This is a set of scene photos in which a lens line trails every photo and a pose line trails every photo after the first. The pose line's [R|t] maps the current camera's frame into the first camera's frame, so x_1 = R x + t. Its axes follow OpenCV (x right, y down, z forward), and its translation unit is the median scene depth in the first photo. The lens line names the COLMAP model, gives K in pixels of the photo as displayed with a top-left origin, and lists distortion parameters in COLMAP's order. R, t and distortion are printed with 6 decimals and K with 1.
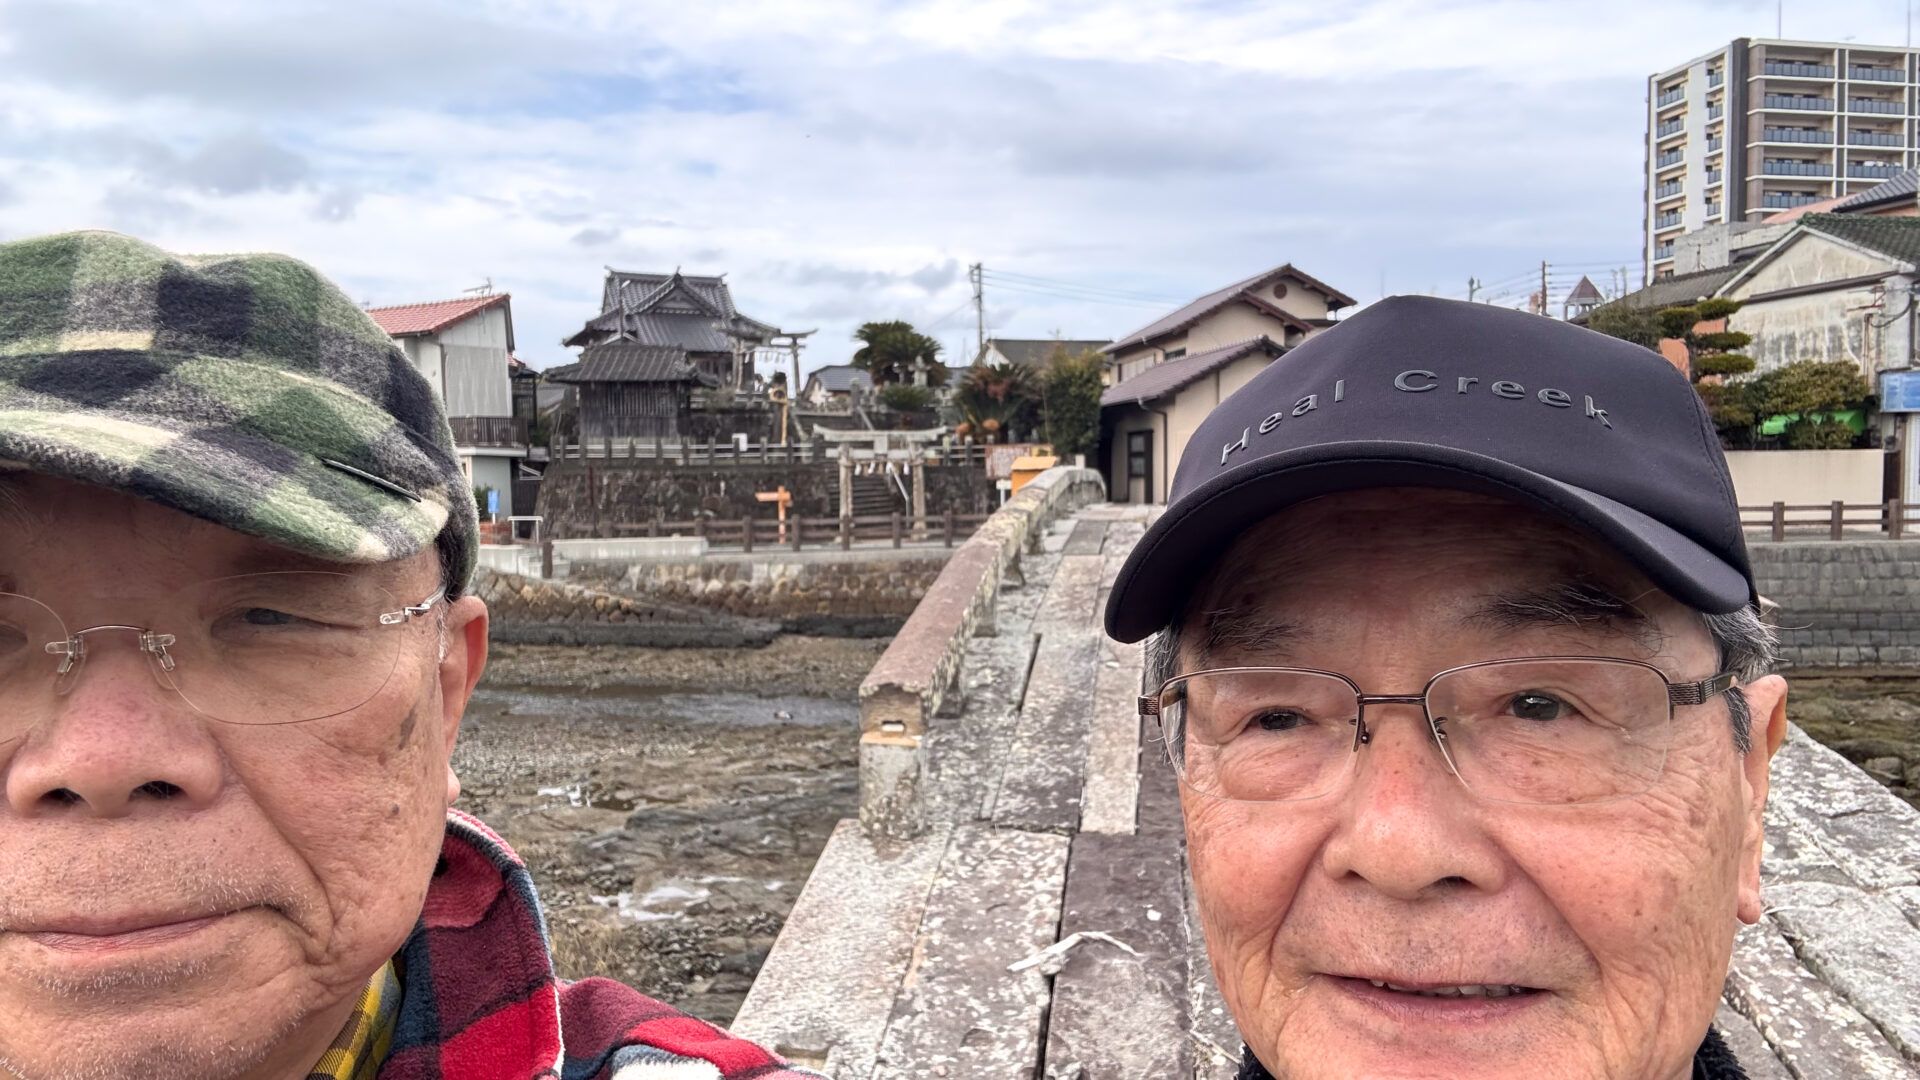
lens RADIAL K [[1299.2, 0, 960.0], [0, 1299.2, 540.0], [0, 0, 1]] dist [0.068775, -0.097435]
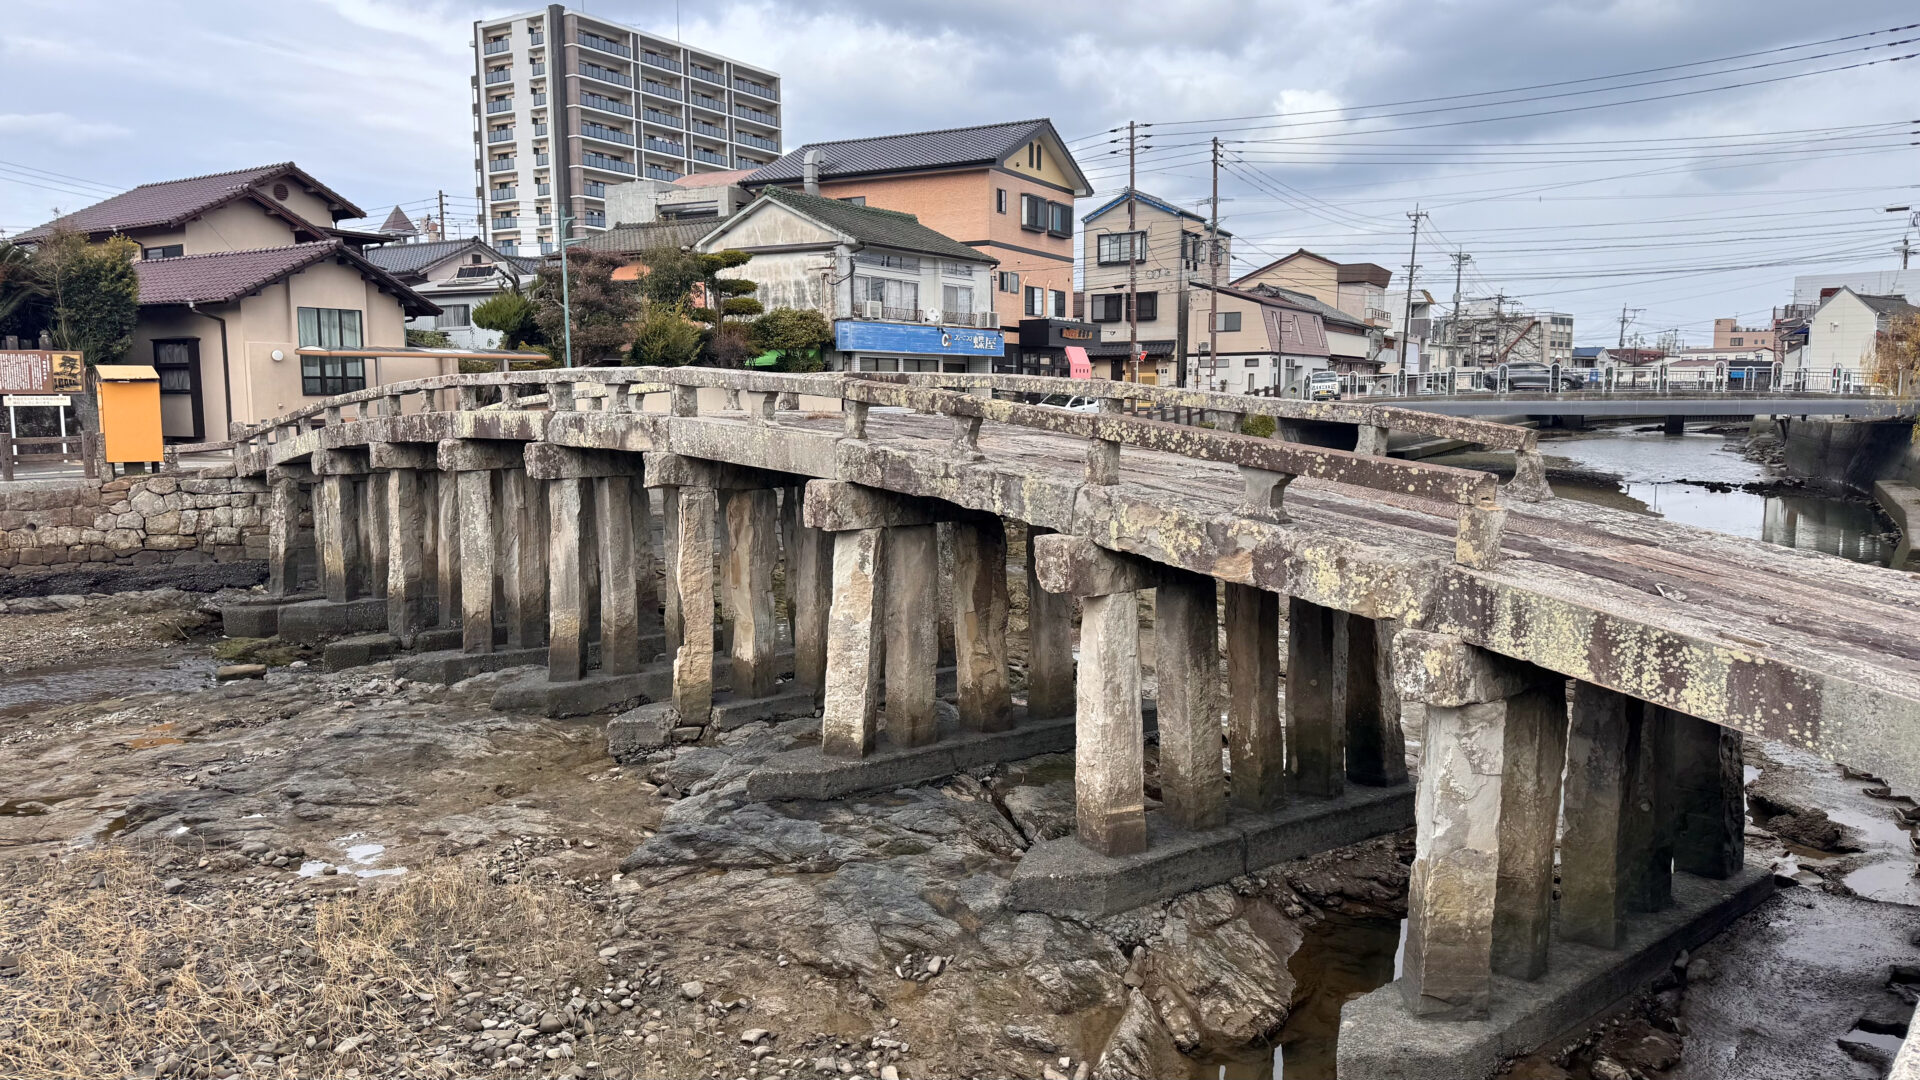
lens RADIAL K [[1362.9, 0, 960.0], [0, 1362.9, 540.0], [0, 0, 1]] dist [-0.035807, 0.000325]
pose [[0.634374, -0.065187, 0.770273, -0.223745], [0.028508, 0.997733, 0.060959, 0.007792], [-0.772500, -0.016712, 0.634795, 0.047344]]
